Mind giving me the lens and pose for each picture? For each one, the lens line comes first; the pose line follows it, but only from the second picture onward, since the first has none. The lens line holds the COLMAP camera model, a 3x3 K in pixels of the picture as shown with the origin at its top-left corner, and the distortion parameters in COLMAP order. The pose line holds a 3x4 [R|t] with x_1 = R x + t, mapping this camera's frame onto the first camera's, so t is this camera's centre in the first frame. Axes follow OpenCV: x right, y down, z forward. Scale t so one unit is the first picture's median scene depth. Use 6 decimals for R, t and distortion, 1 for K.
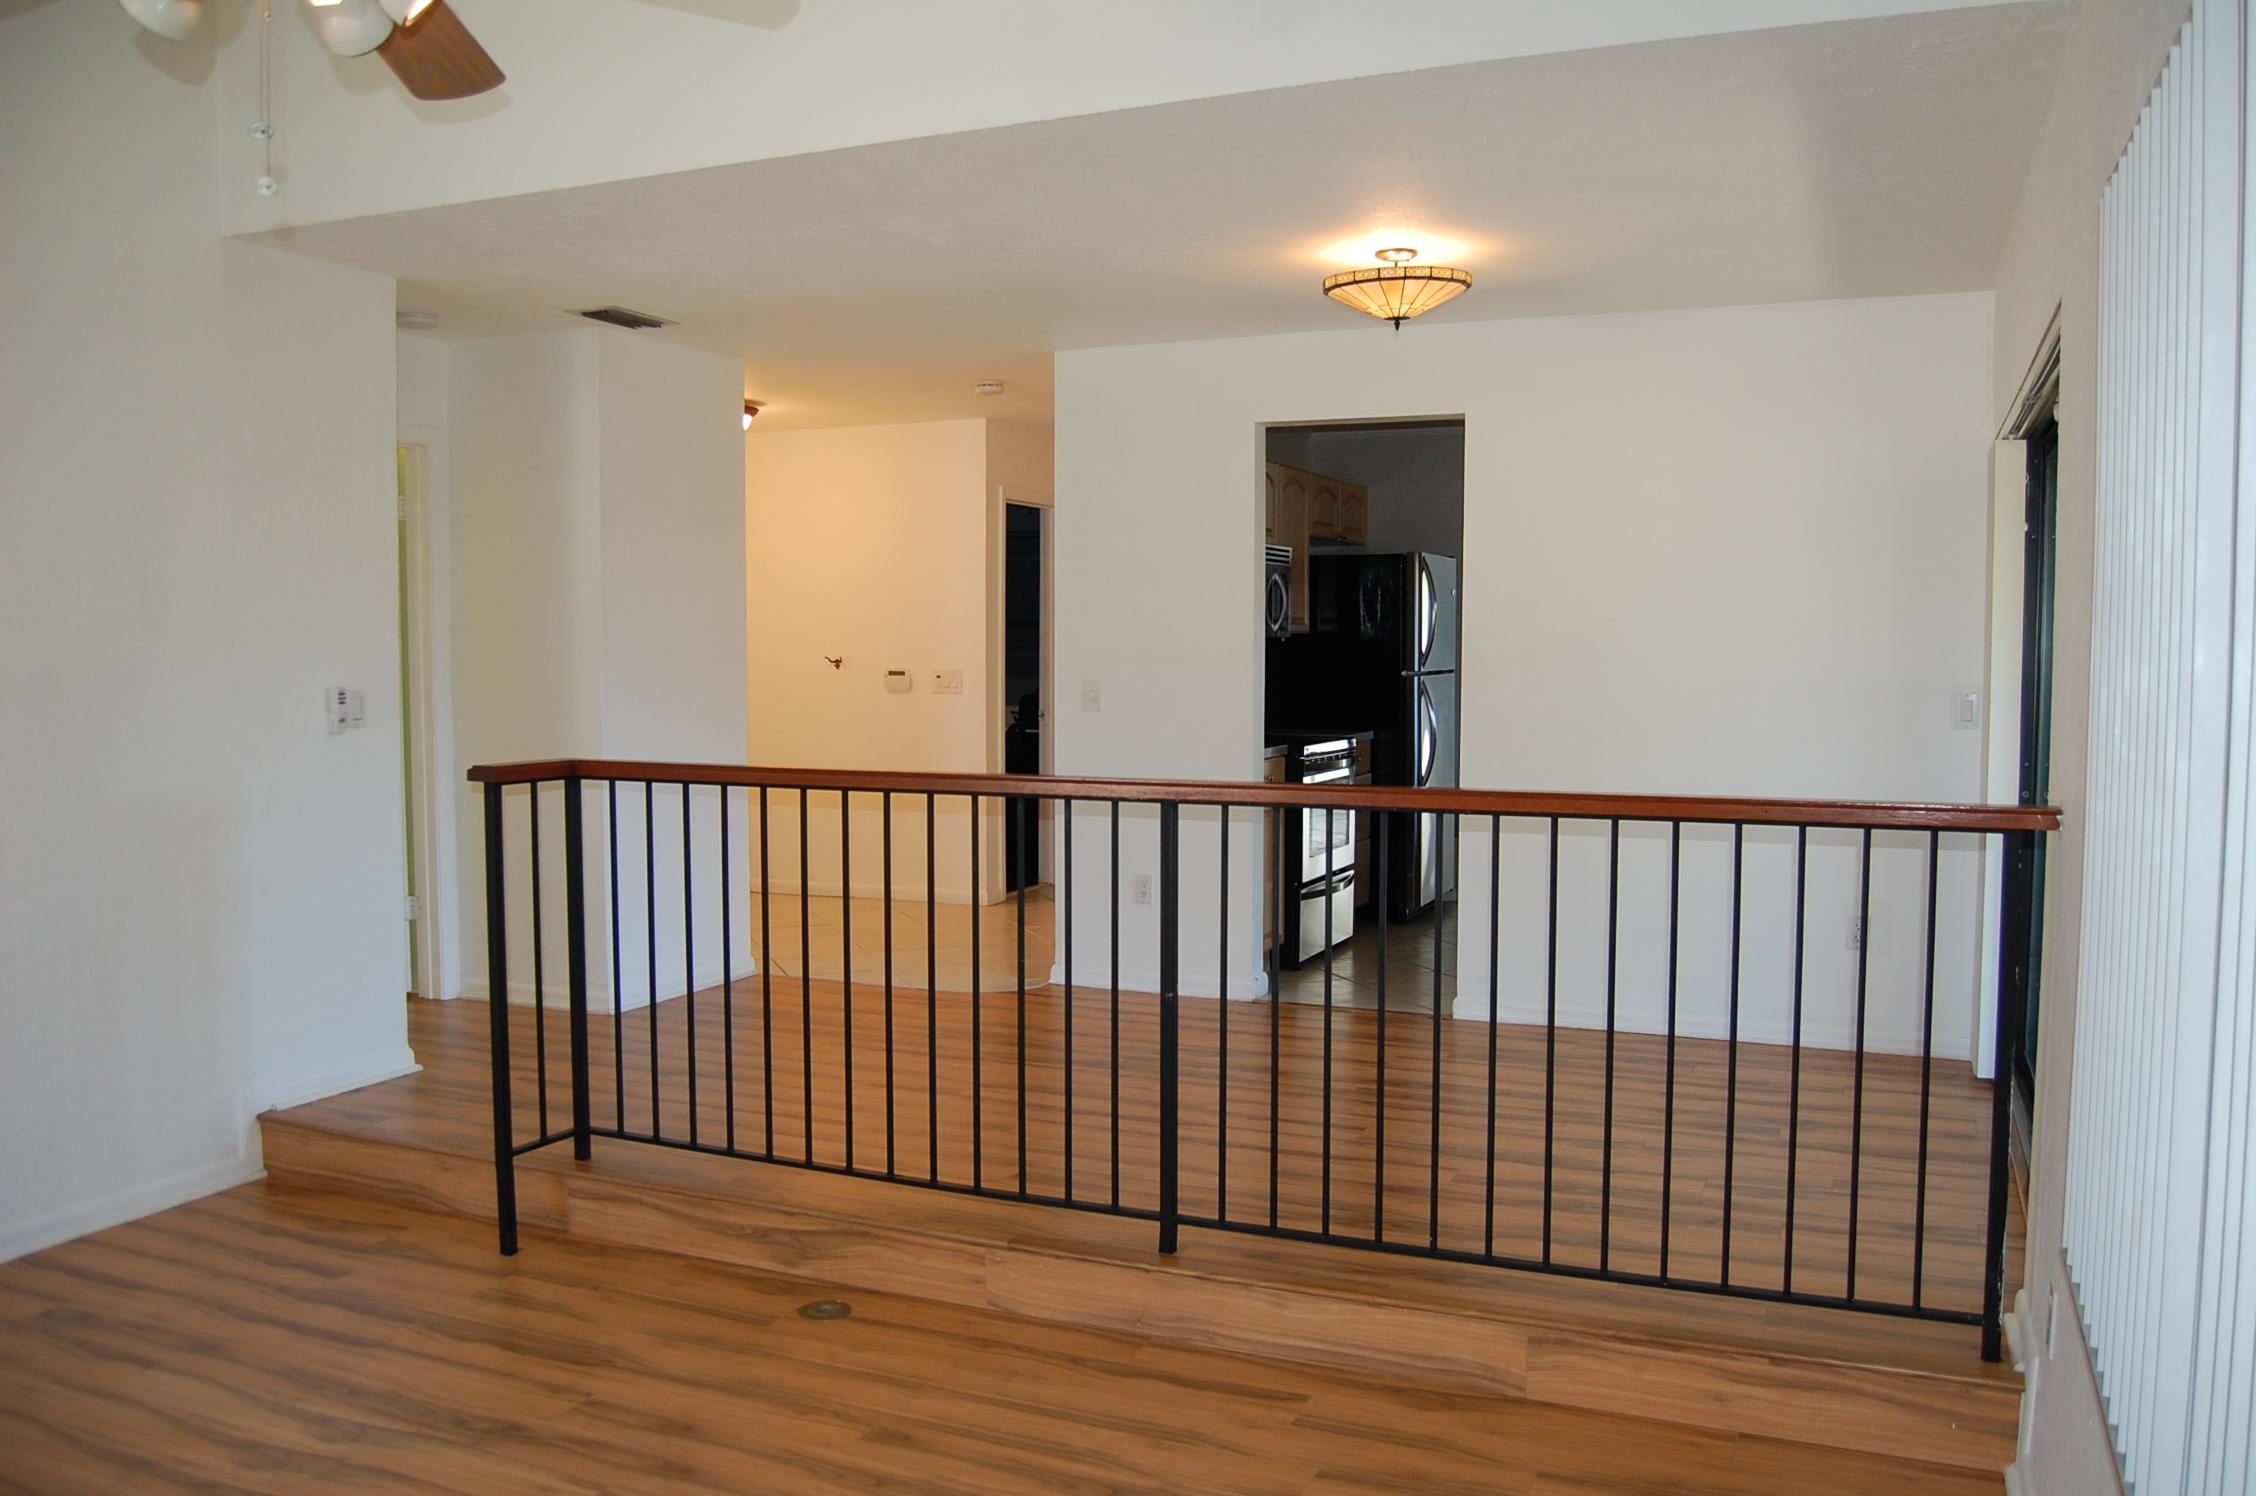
lens RADIAL K [[1770.4, 0, 1152.7], [0, 1770.4, 790.5], [0, 0, 1]] dist [-0.061198, 0.001291]
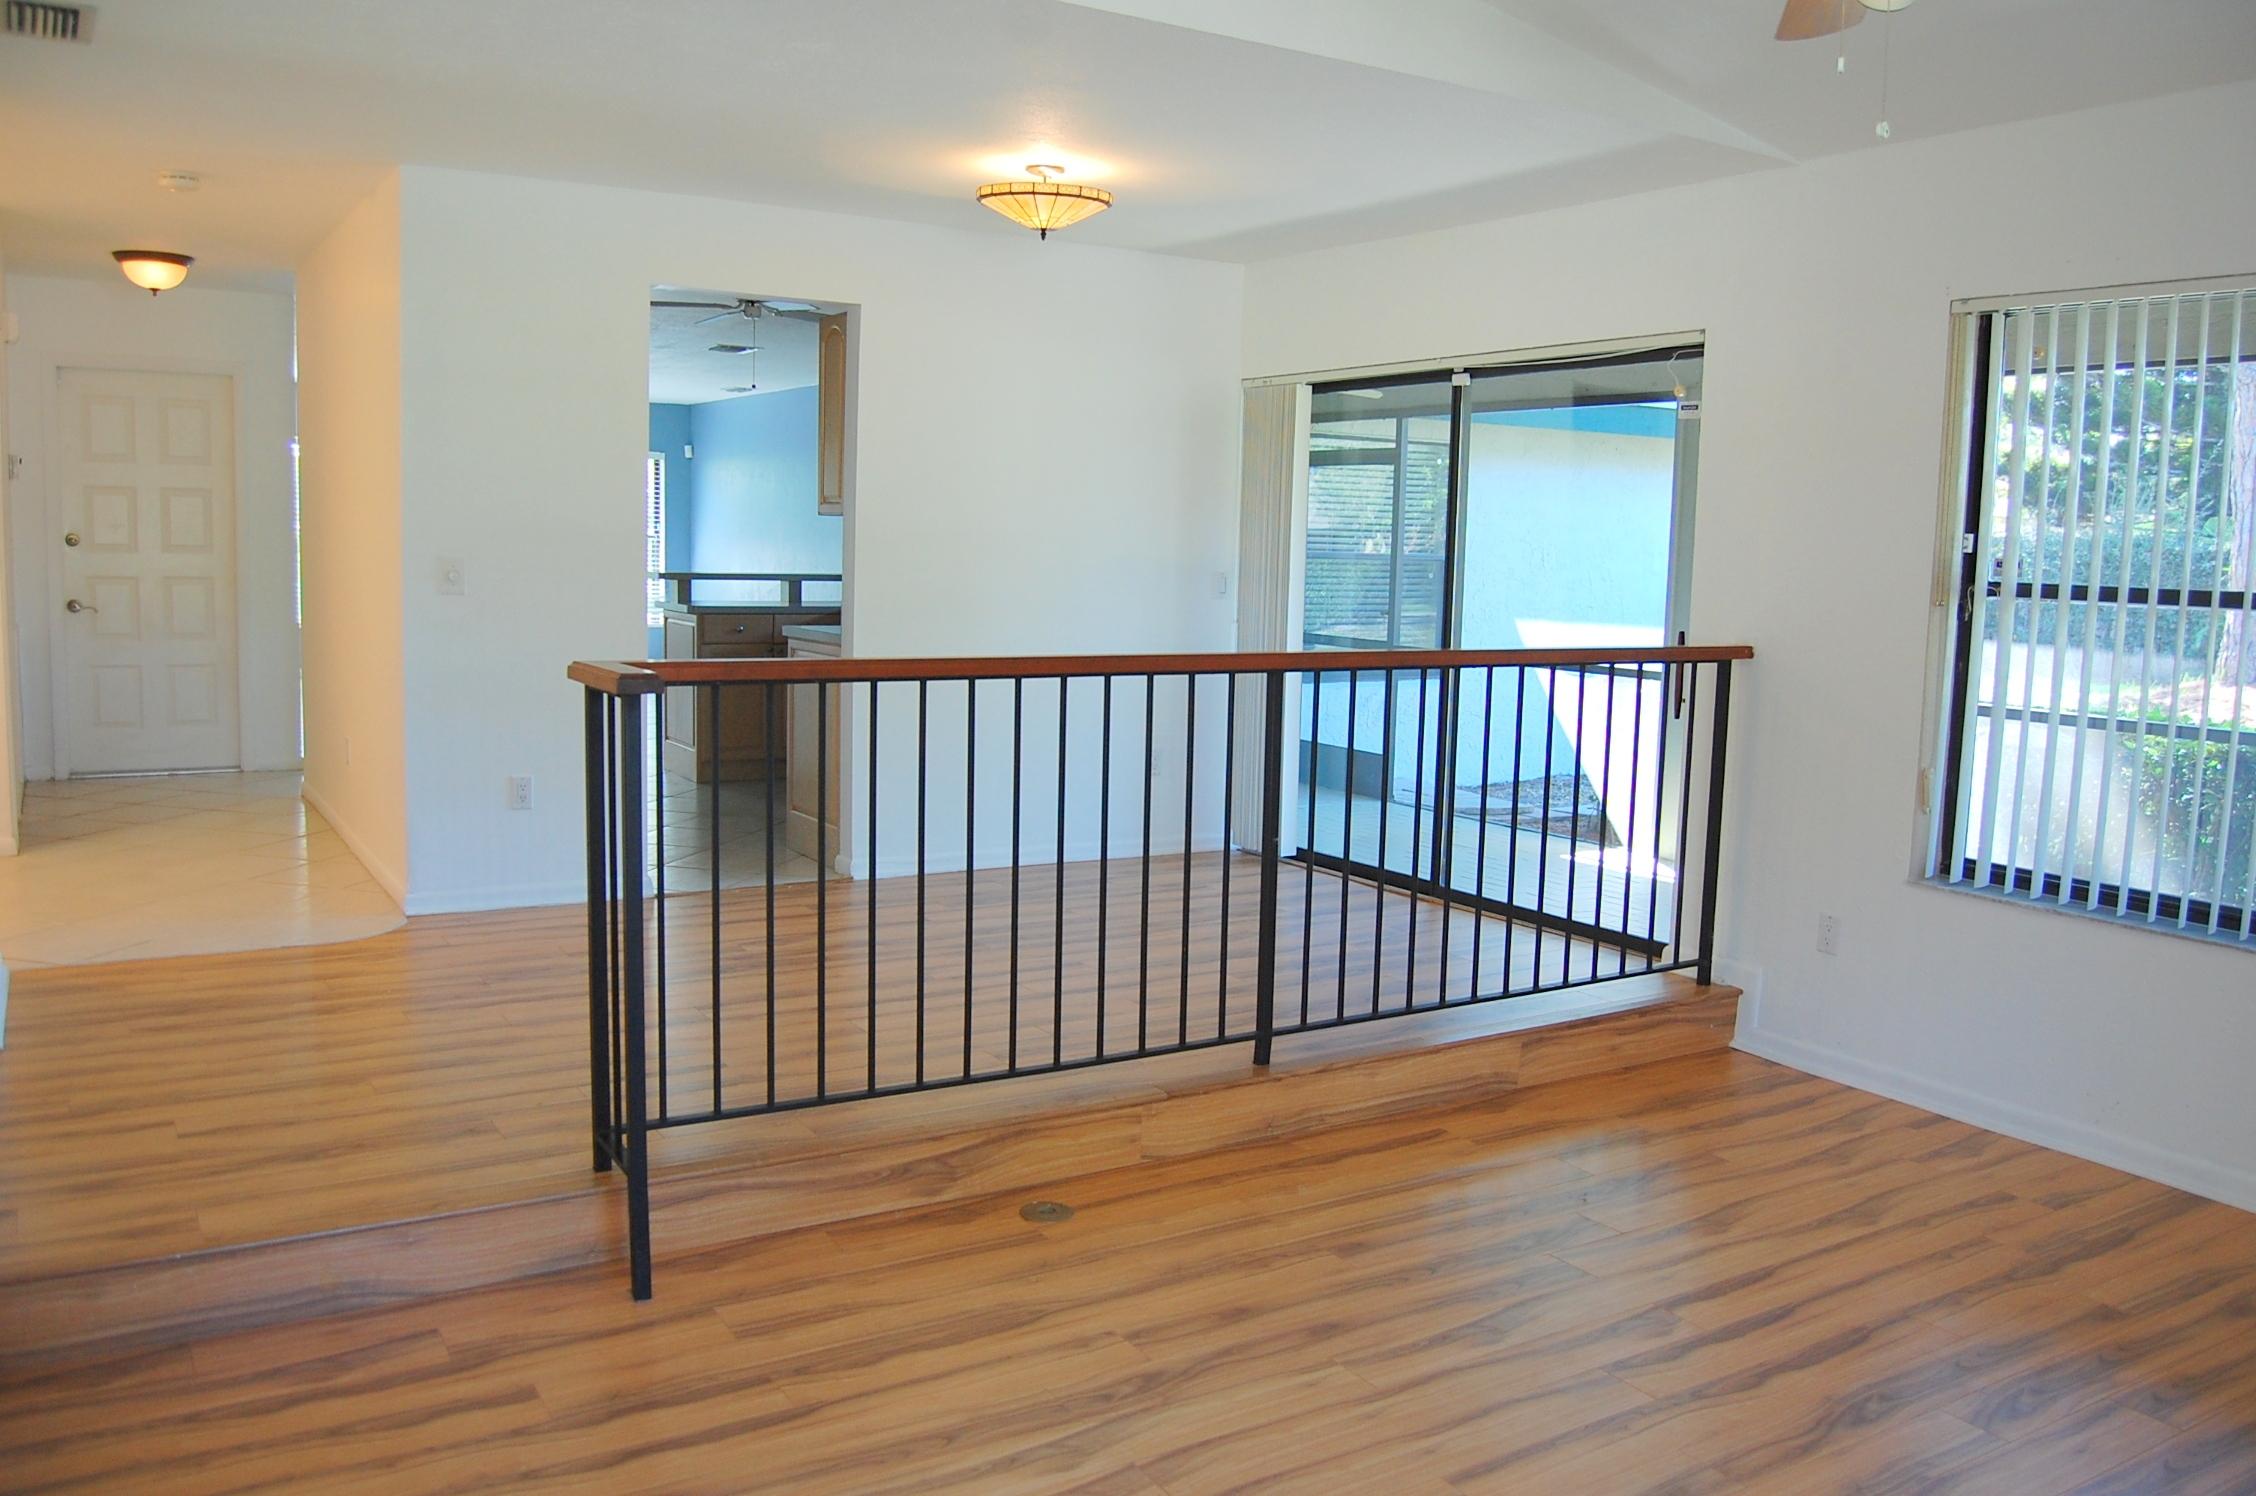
lens RADIAL K [[1770.4, 0, 1152.7], [0, 1770.4, 790.5], [0, 0, 1]] dist [-0.061198, 0.001291]
pose [[0.554148, -0.104464, 0.825837, -0.926141], [0.038079, 0.994237, 0.100214, -0.033043], [-0.831547, -0.024086, 0.554932, 0.404977]]
